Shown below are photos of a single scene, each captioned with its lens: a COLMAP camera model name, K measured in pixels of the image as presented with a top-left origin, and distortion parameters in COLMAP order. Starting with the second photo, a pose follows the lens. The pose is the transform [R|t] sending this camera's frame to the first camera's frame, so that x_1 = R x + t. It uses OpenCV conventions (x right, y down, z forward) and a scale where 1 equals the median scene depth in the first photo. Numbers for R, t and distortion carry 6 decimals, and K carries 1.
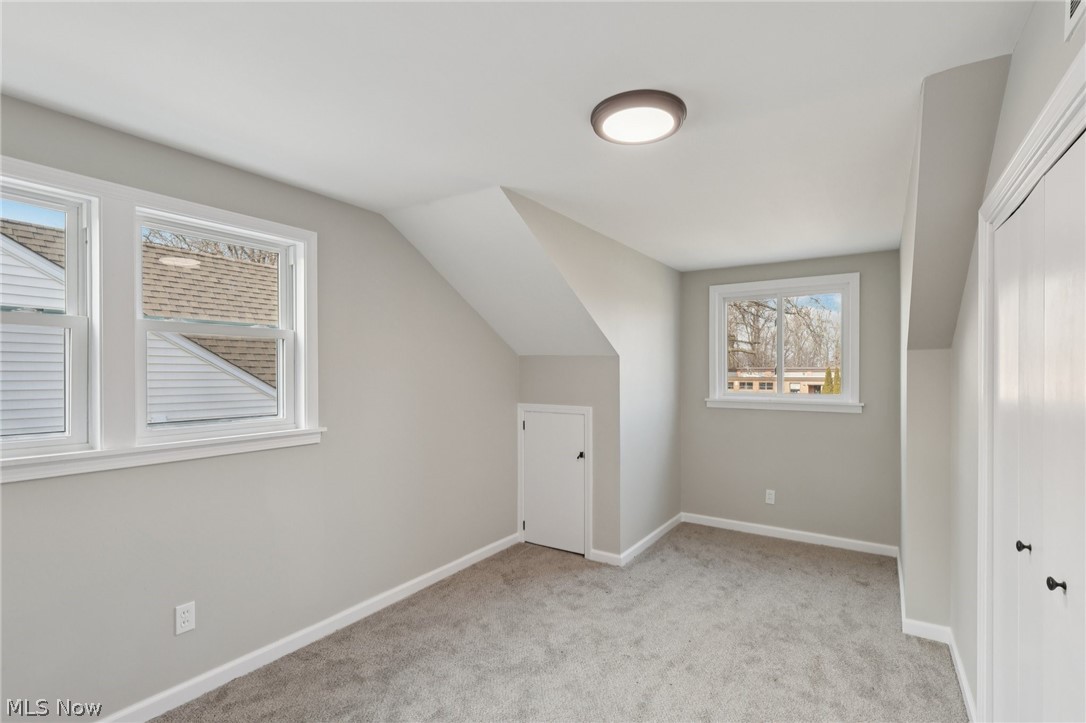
lens RADIAL K [[506.6, 0, 539.8], [0, 506.6, 370.9], [0, 0, 1]] dist [0.002113, -0.000429]
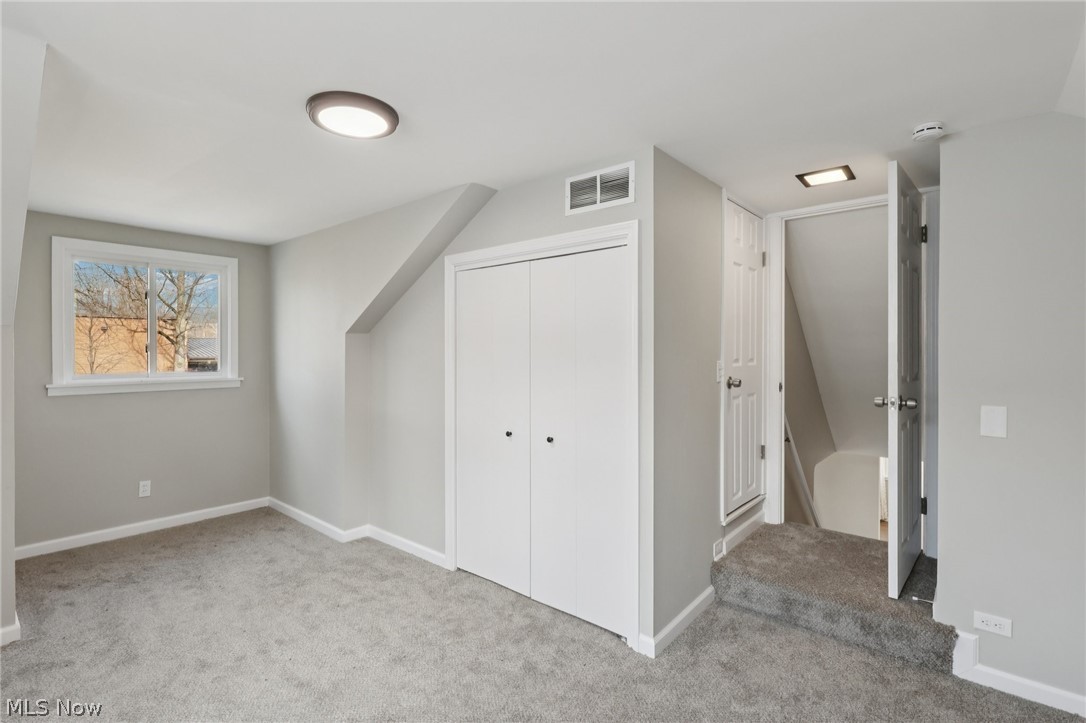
lens RADIAL K [[506.6, 0, 539.5], [0, 506.6, 353.8], [0, 0, 1]] dist [0.002113, -0.000429]
pose [[0.129253, -0.007947, 0.991580, -0.445361], [-0.003604, 0.999958, 0.008483, -0.000513], [-0.991605, -0.004670, 0.129218, 0.250731]]
